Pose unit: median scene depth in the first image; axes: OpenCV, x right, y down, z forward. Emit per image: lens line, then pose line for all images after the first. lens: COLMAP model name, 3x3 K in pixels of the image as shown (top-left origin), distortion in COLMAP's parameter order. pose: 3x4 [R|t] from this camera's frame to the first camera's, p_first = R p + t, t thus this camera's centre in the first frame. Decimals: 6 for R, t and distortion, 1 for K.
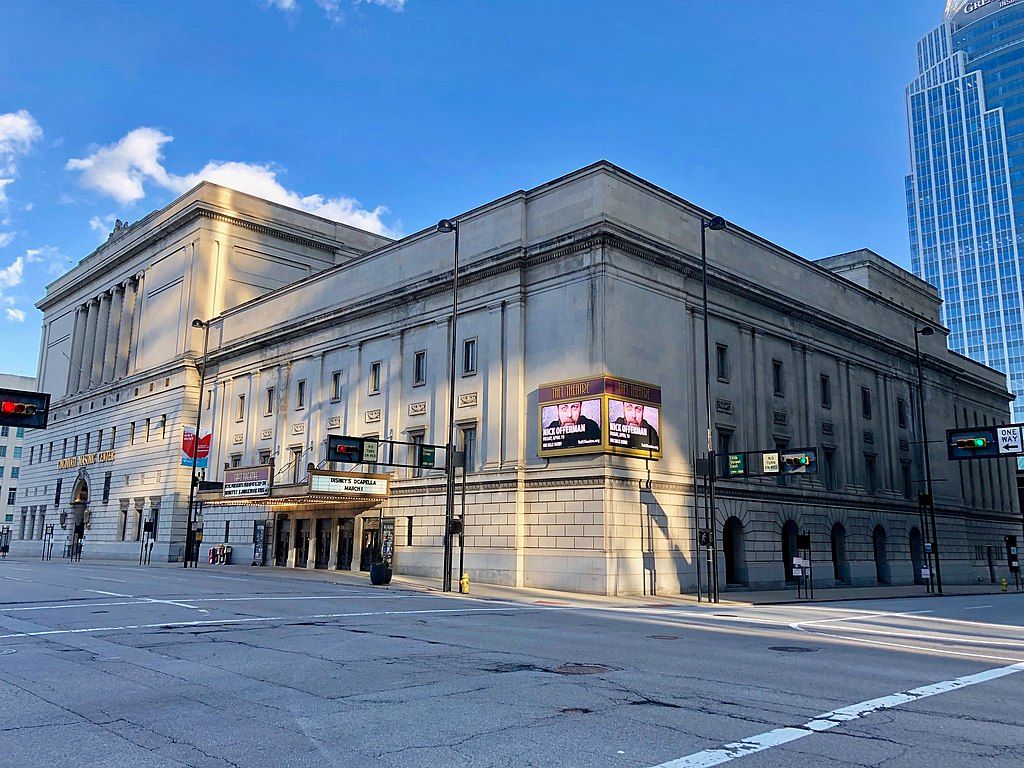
lens RADIAL K [[817.6, 0, 510.1], [0, 817.6, 379.4], [0, 0, 1]] dist [0.029697, -0.022471]
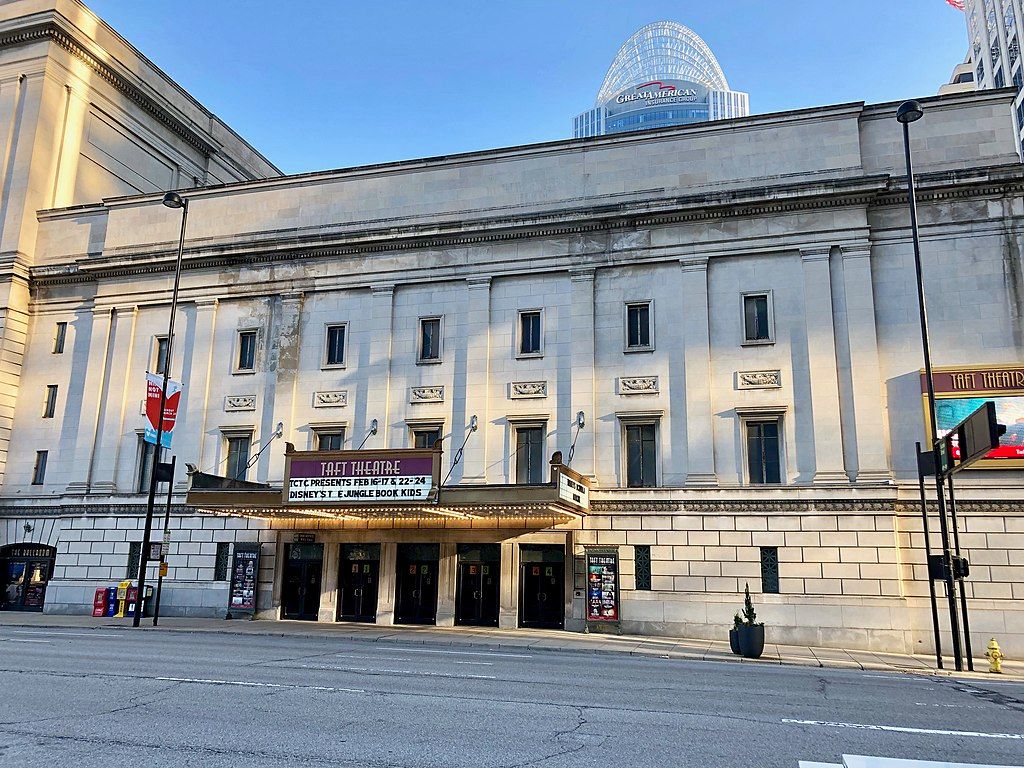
lens RADIAL K [[817.6, 0, 509.9], [0, 817.6, 391.4], [0, 0, 1]] dist [0.029697, -0.022471]
pose [[0.872966, 0.114765, 0.474089, -0.480796], [-0.104523, 0.993363, -0.048003, 0.077388], [-0.476451, -0.007649, 0.879168, 0.419537]]
